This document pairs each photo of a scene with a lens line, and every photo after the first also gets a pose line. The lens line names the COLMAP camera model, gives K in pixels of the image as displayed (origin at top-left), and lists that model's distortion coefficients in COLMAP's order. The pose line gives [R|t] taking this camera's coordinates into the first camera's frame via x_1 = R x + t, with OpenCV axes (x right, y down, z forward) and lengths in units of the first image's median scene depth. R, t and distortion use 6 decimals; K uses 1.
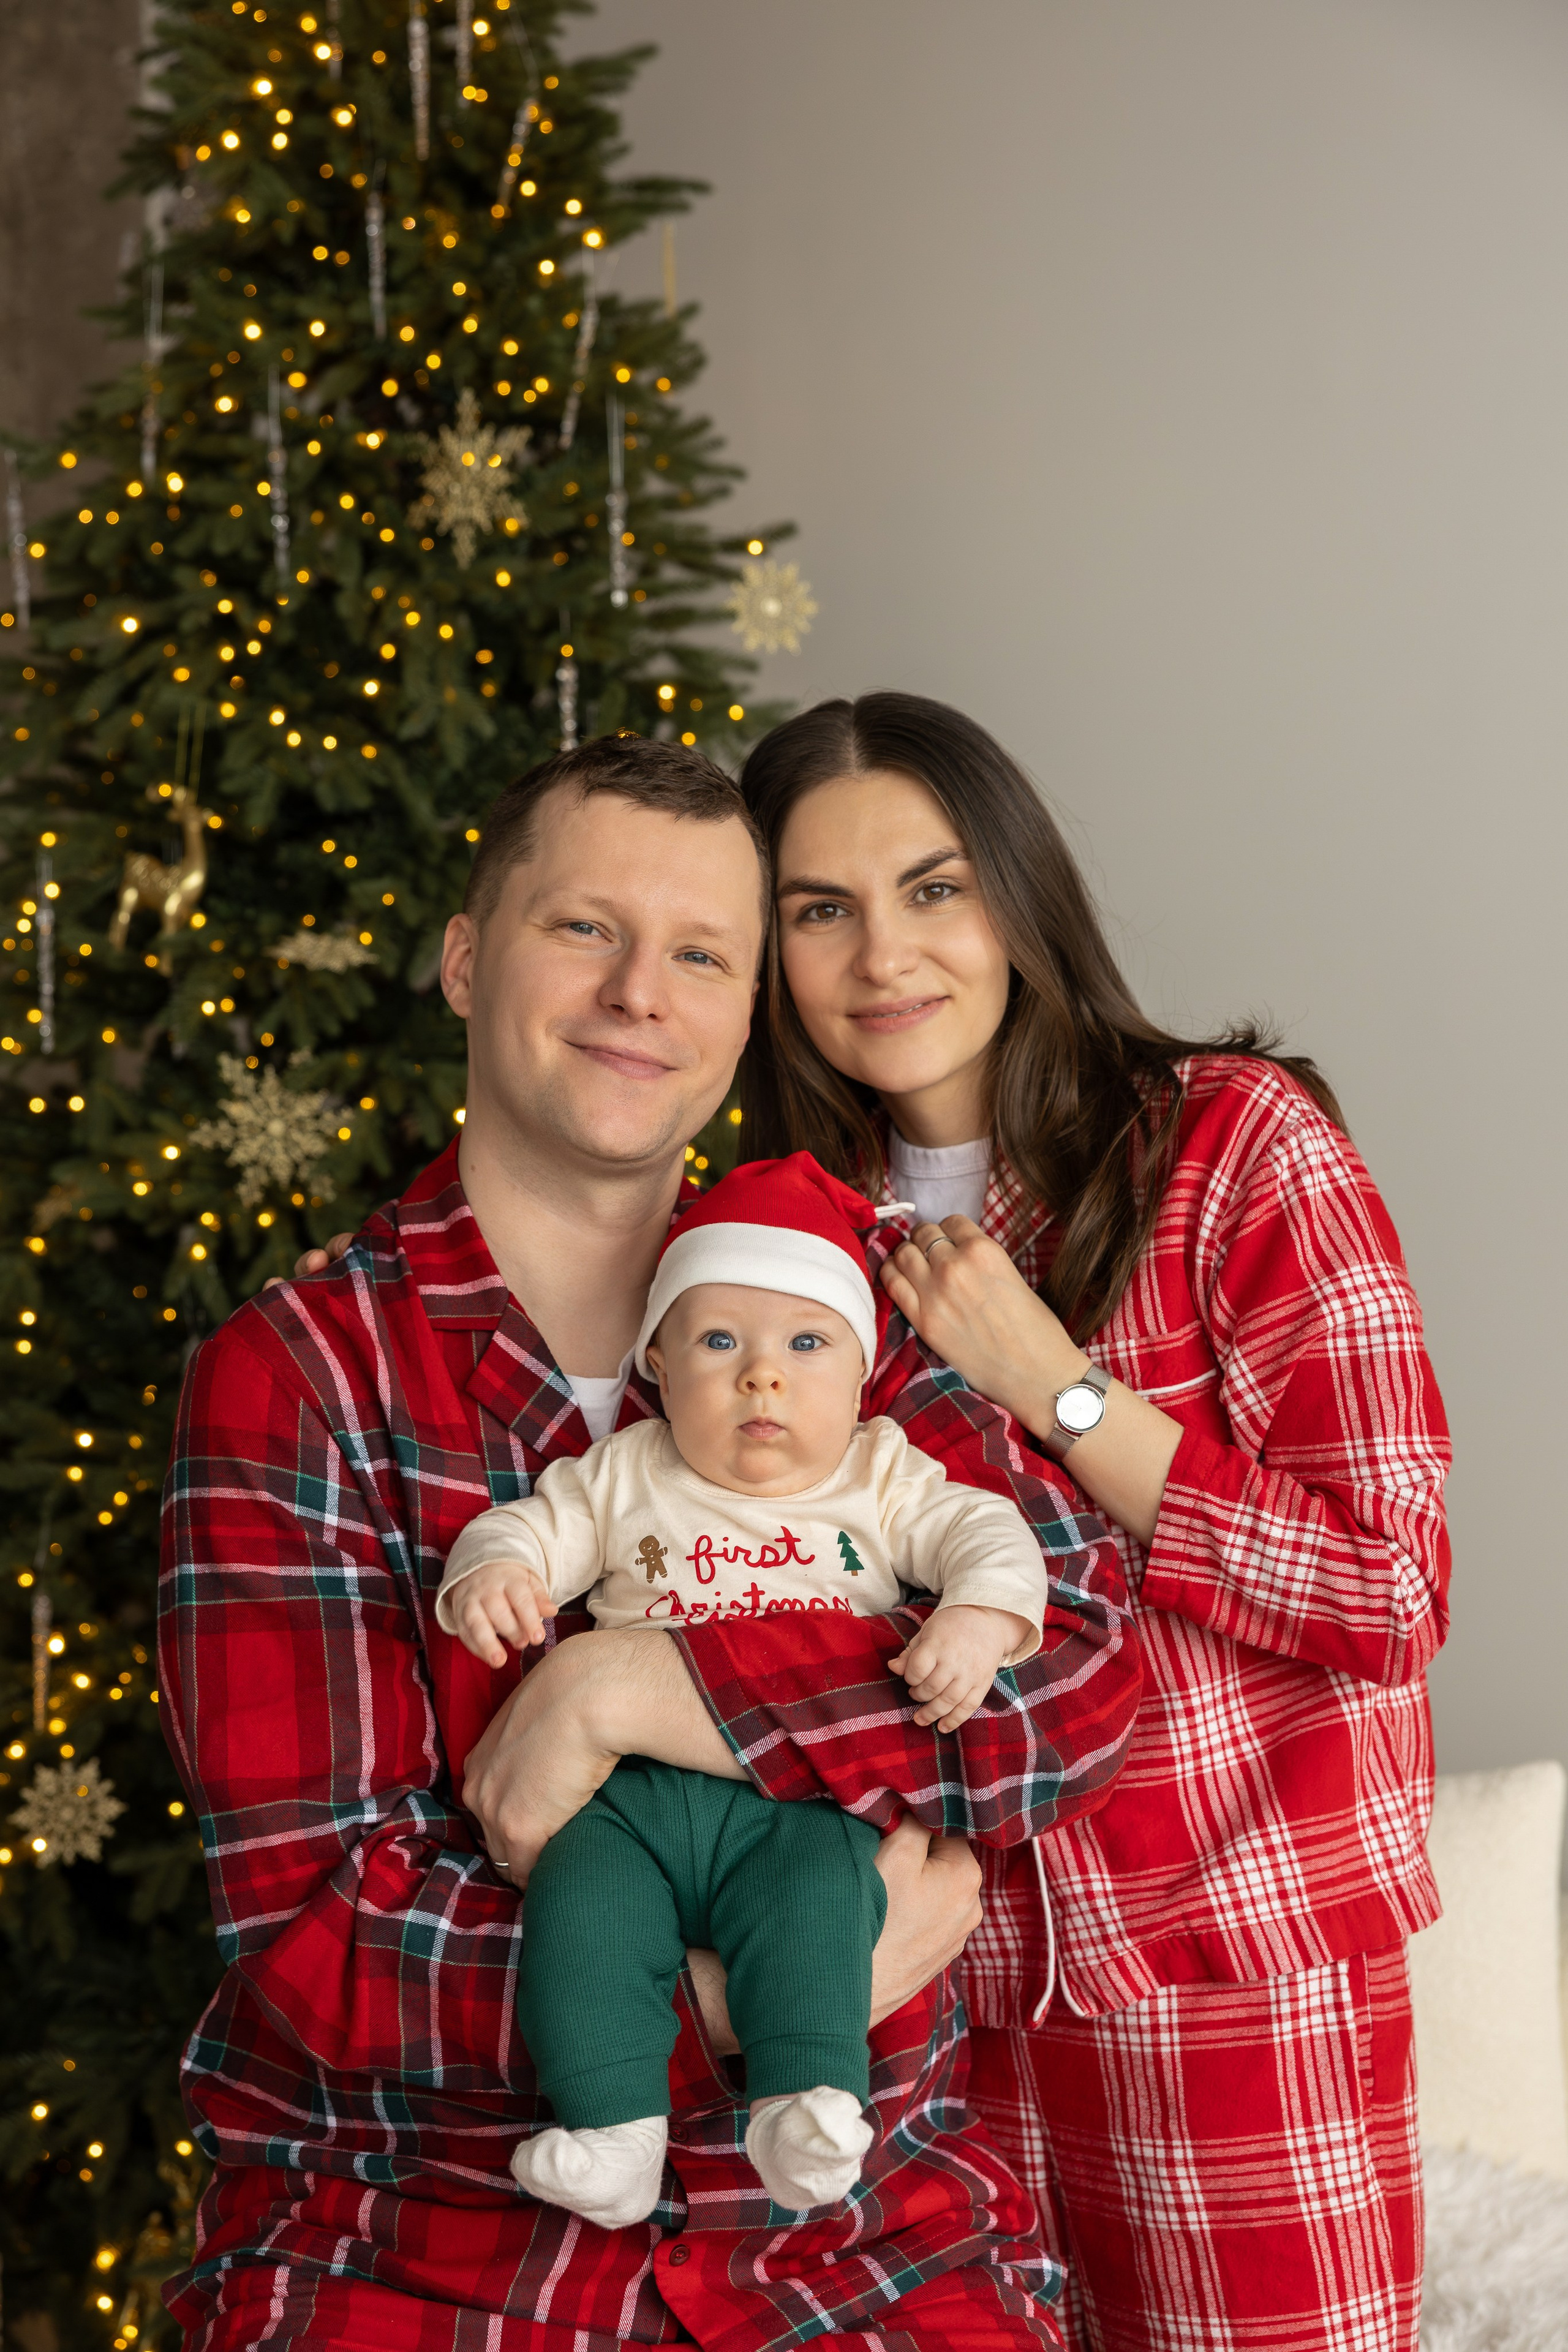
lens RADIAL K [[3811.8, 0, 636.9], [0, 3811.8, 1171.3], [0, 0, 1]] dist [0.039000, 0.133940]
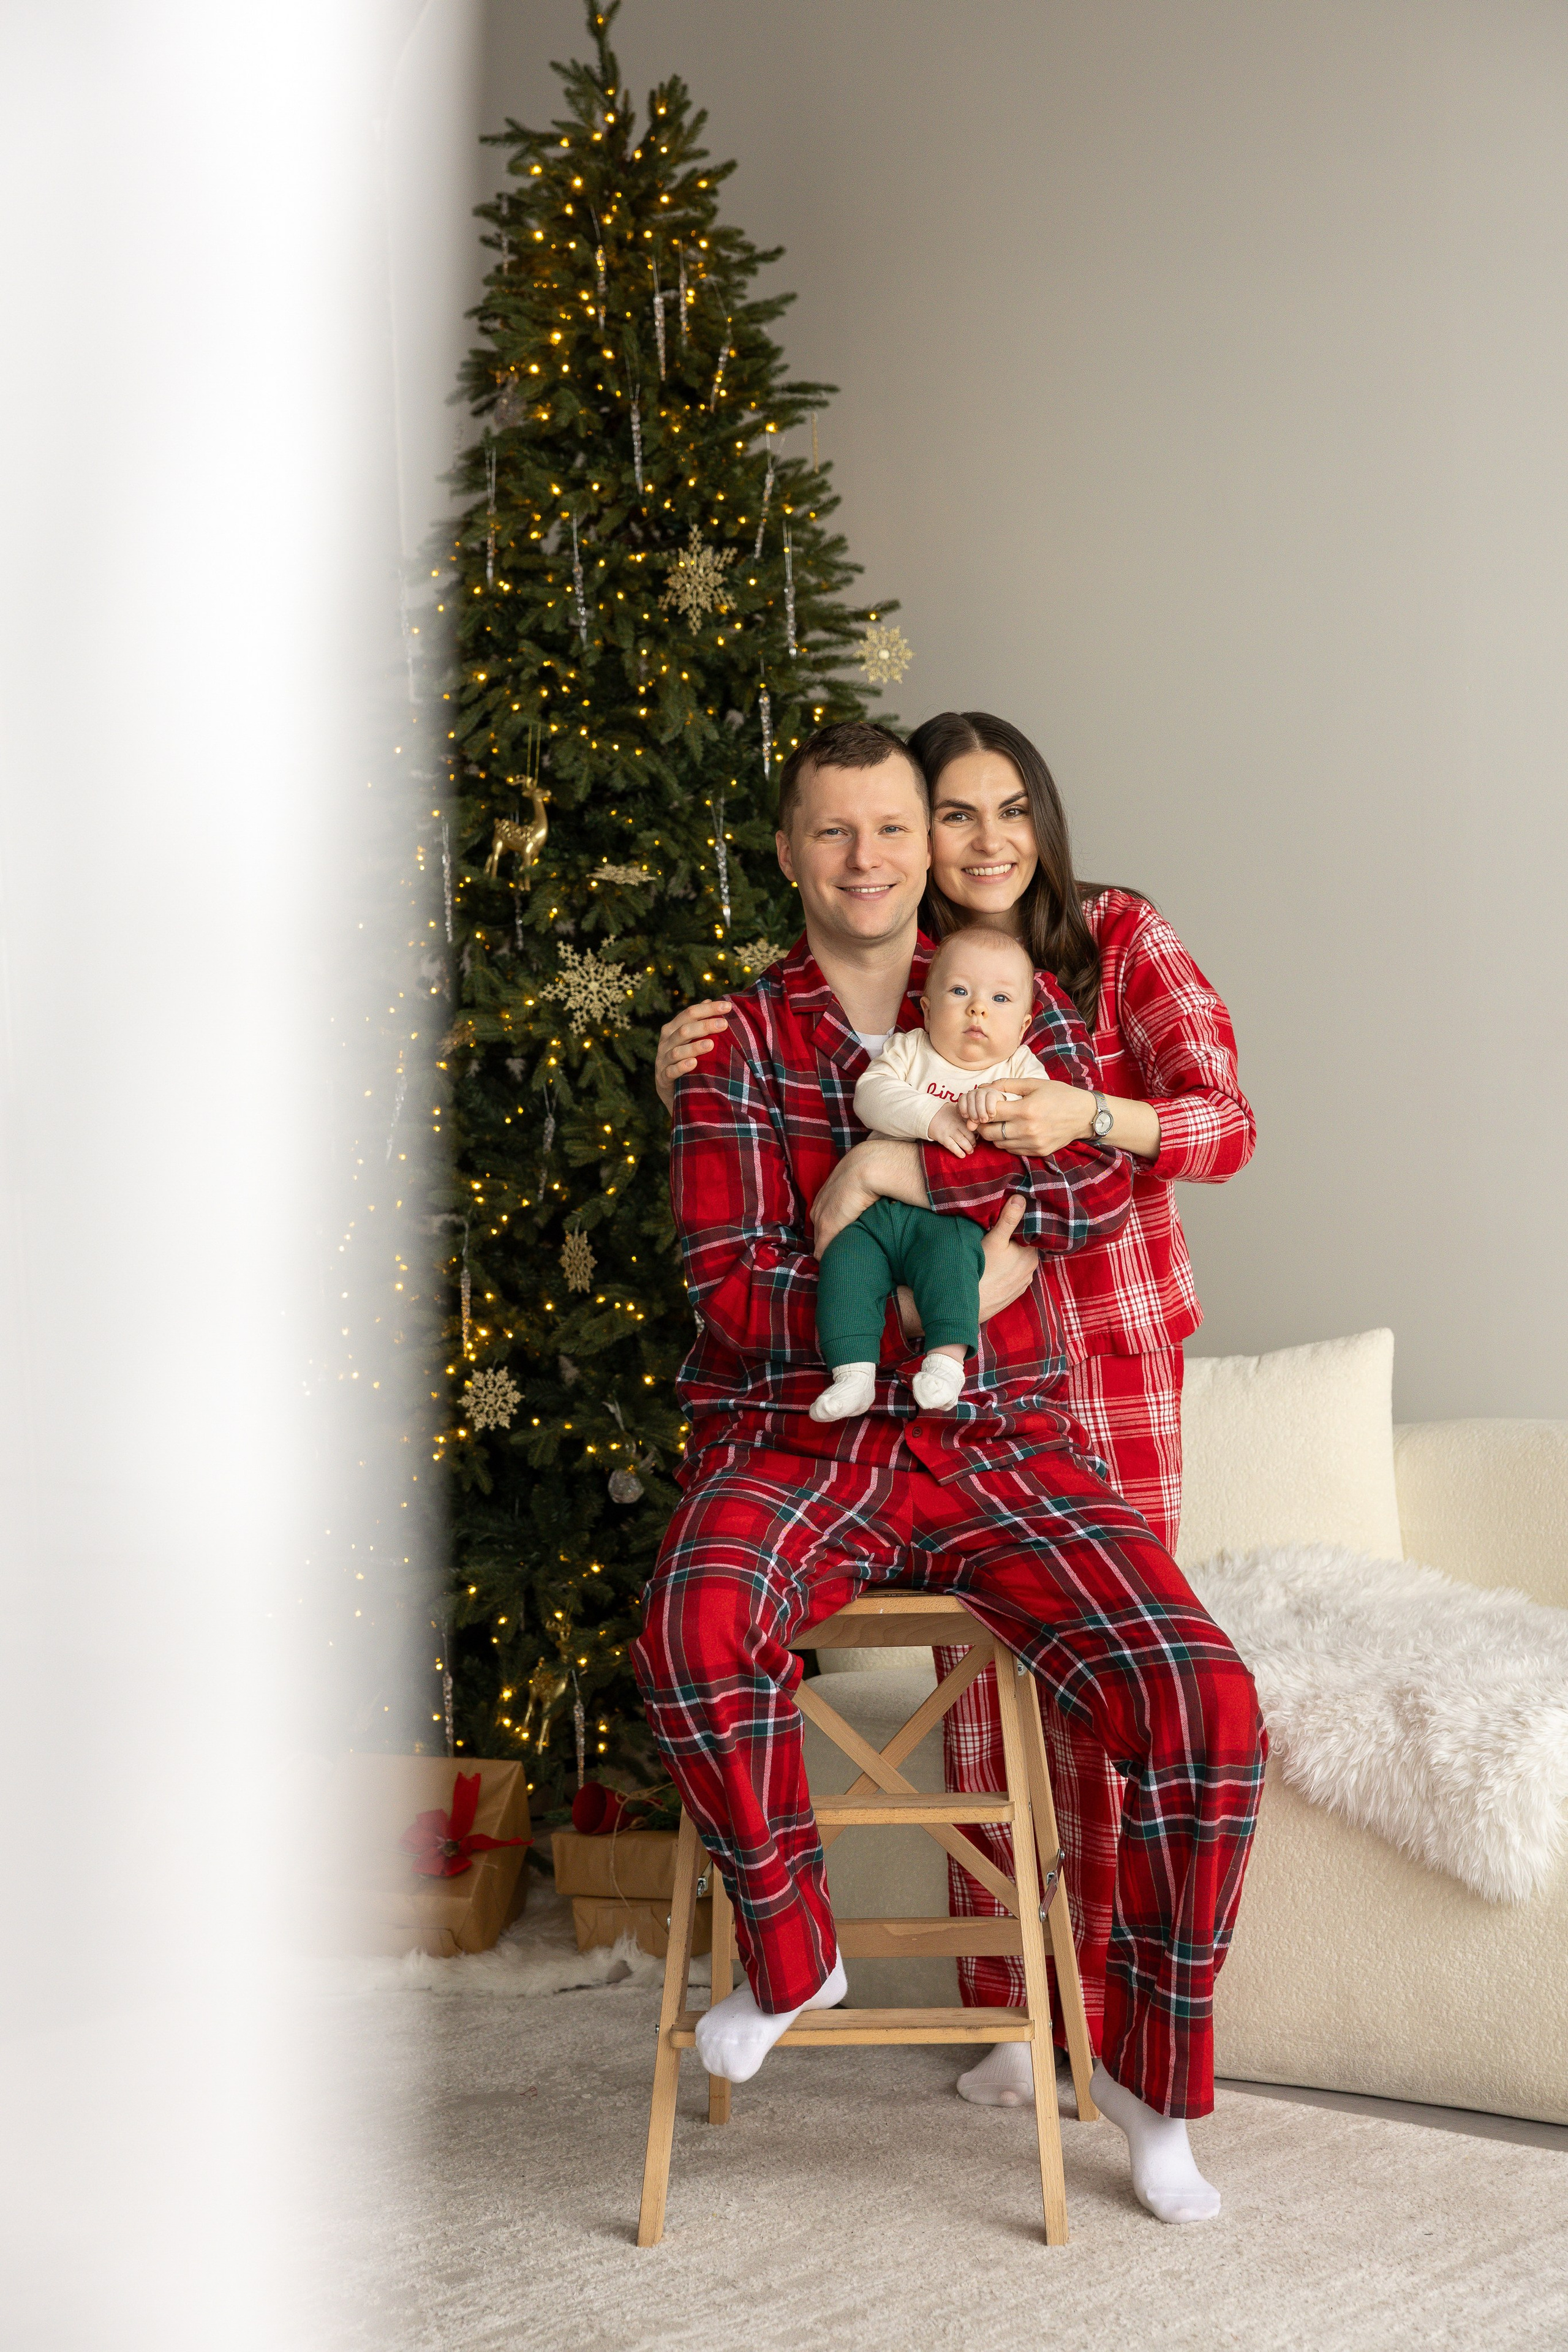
lens RADIAL K [[3808.4, 0, 784.0], [0, 3808.4, 1176.0], [0, 0, 1]] dist [0.020631, 0.009985]
pose [[0.999029, -0.029251, 0.032943, -0.068017], [0.029459, 0.999549, -0.005845, 0.078580], [-0.032758, 0.006810, 0.999440, -0.594947]]
